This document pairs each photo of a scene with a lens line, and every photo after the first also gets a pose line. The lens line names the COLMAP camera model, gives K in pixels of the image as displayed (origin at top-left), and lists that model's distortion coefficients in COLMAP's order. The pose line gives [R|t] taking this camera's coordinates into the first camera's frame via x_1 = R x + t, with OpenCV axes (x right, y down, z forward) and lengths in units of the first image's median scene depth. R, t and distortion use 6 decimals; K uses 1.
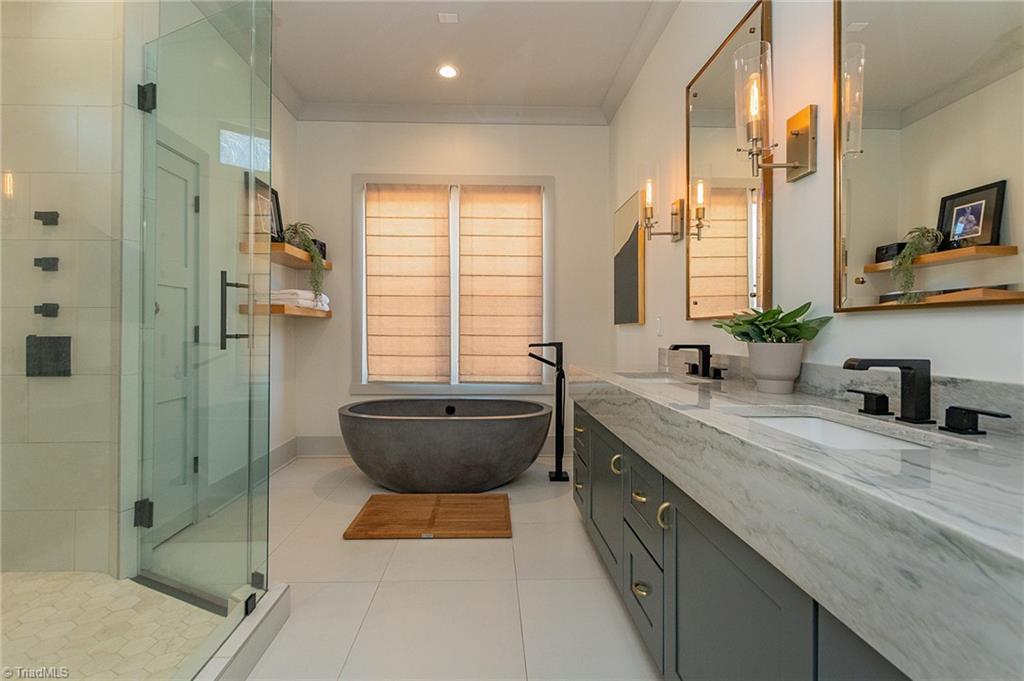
lens RADIAL K [[450.8, 0, 505.5], [0, 450.8, 326.8], [0, 0, 1]] dist [0.000699, -0.000357]
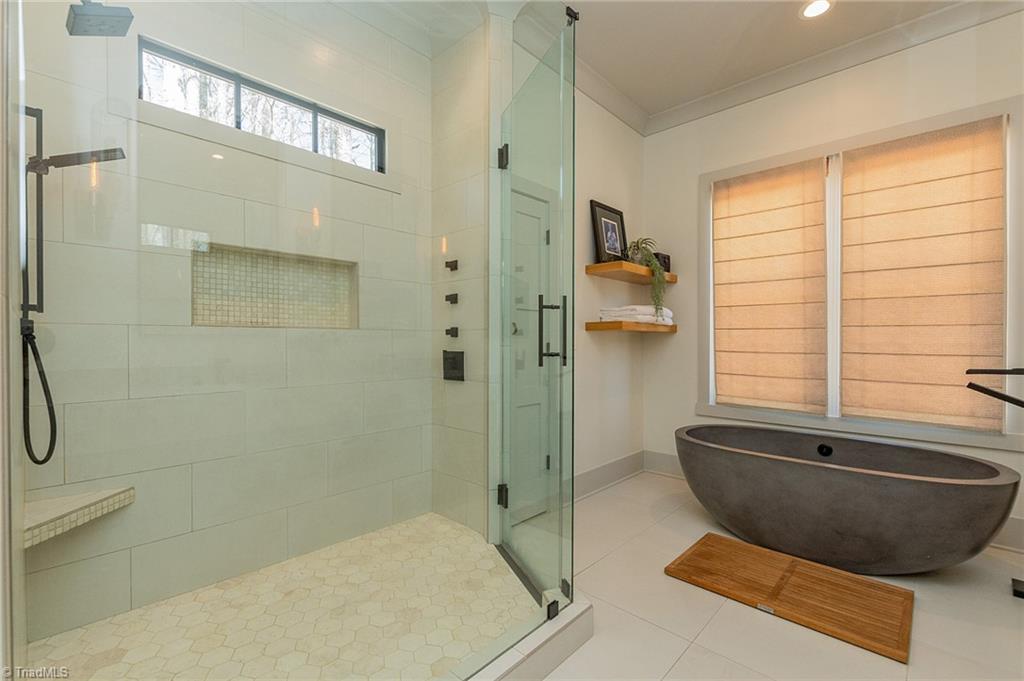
lens RADIAL K [[448.7, 0, 514.3], [0, 448.7, 341.8], [0, 0, 1]] dist [0.000571, -0.000706]
pose [[0.702615, 0.000141, -0.711570, 0.056314], [0.005769, 0.999966, 0.005894, -0.008544], [0.711546, -0.008246, 0.702591, 0.099095]]
